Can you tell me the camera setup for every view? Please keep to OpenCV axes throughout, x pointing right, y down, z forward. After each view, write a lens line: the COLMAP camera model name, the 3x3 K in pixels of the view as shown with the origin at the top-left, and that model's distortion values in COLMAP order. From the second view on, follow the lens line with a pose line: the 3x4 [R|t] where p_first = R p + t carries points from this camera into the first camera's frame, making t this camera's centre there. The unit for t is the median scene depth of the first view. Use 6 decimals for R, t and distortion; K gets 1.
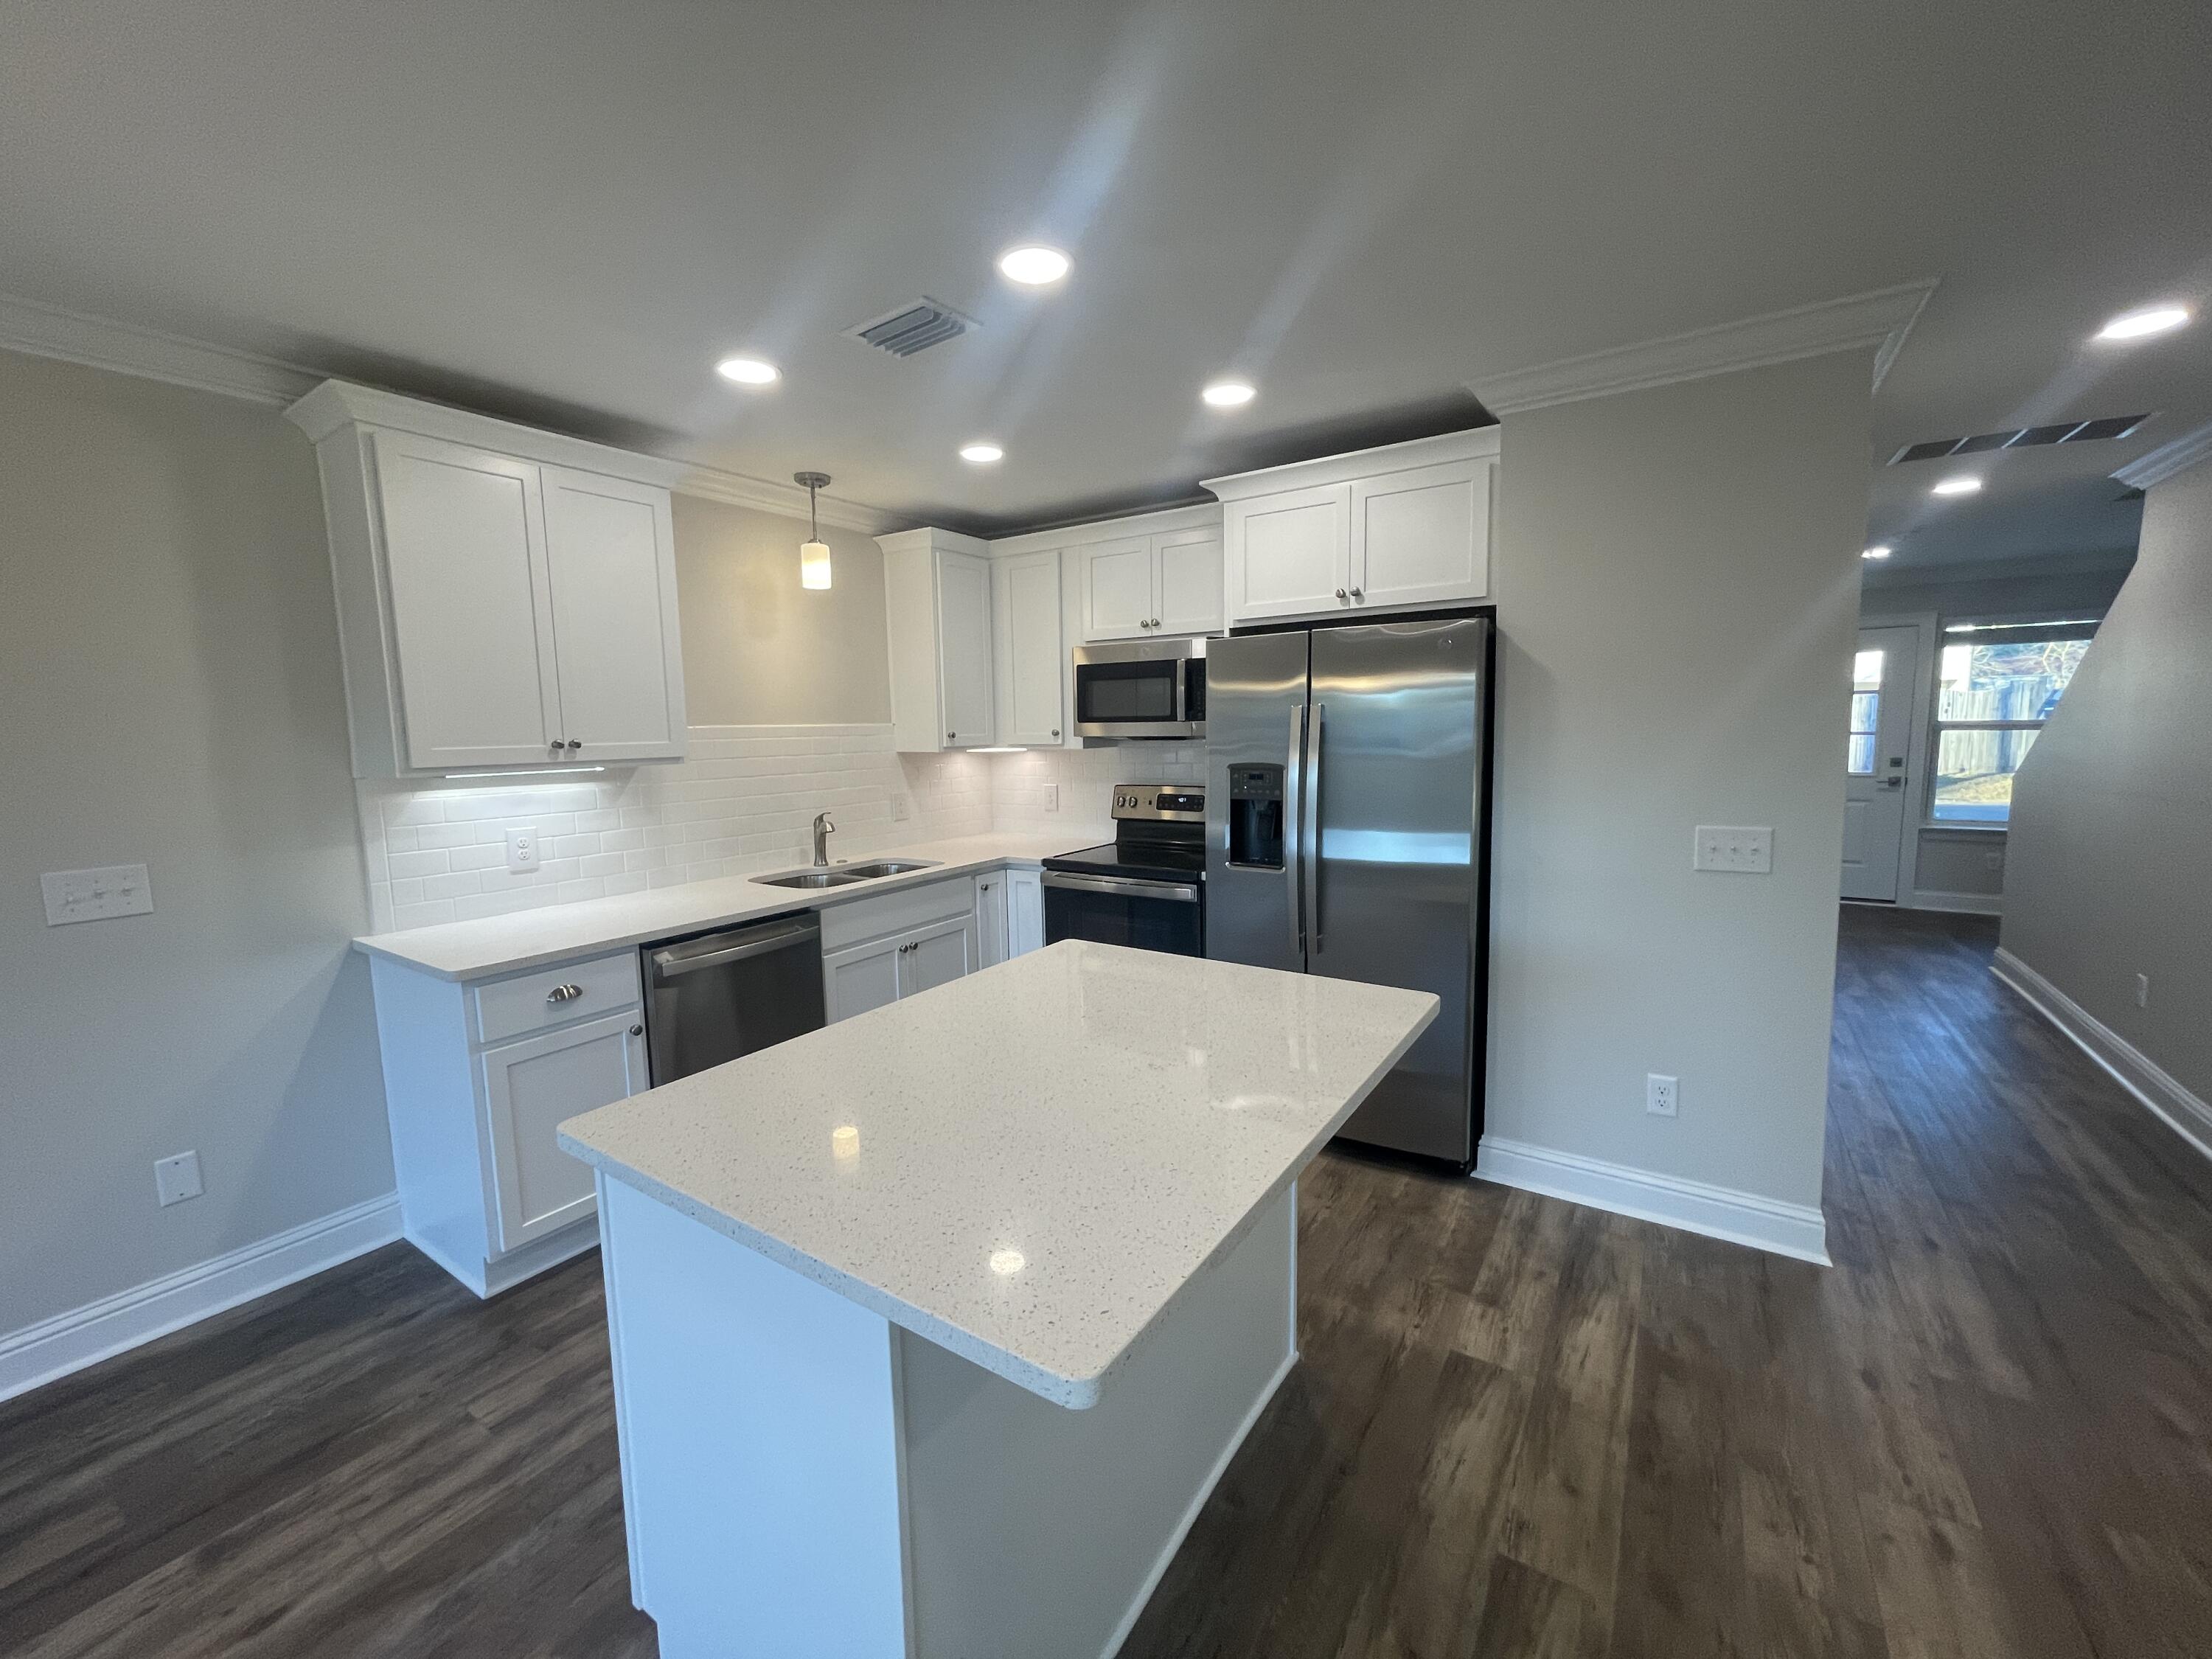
lens RADIAL K [[894.7, 0, 1091.6], [0, 894.7, 825.4], [0, 0, 1]] dist [-0.000791, -0.000425]
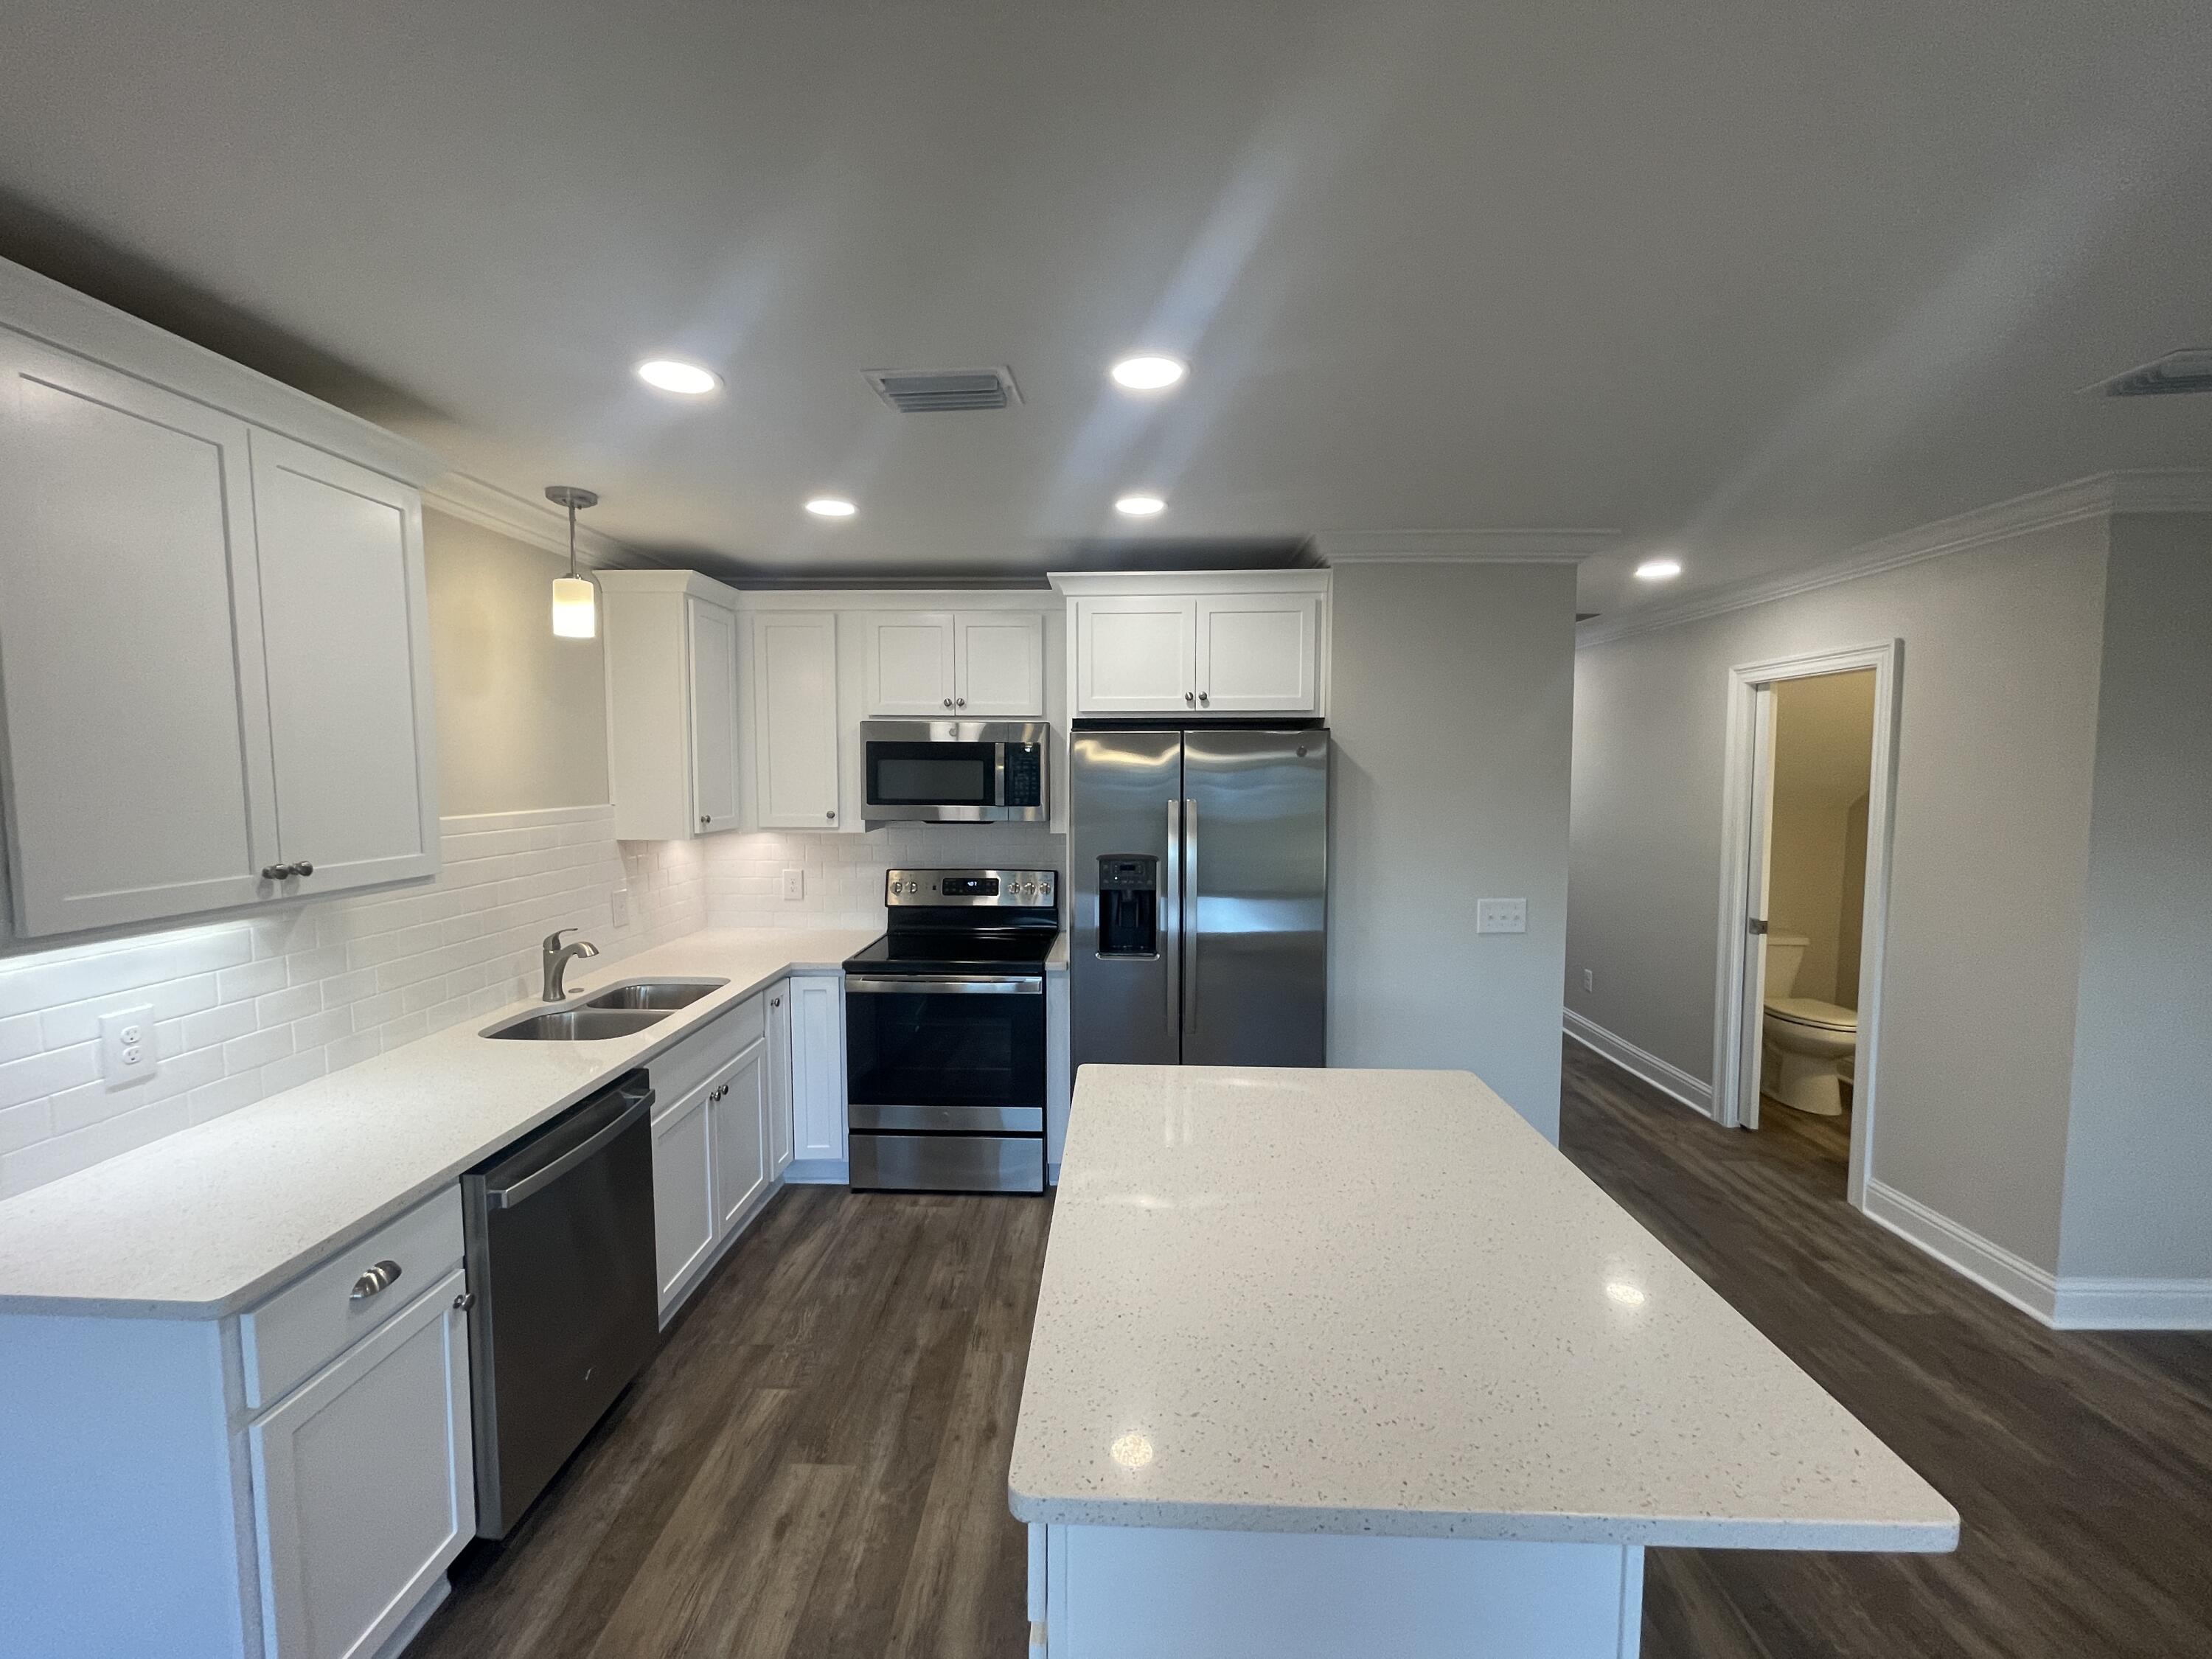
lens RADIAL K [[899.6, 0, 1099.8], [0, 899.6, 815.0], [0, 0, 1]] dist [-0.004267, -0.000557]
pose [[0.843846, -0.010891, 0.536475, -0.362634], [0.042258, 0.998038, -0.046208, -0.063014], [-0.534919, 0.061663, 0.842650, 0.133380]]
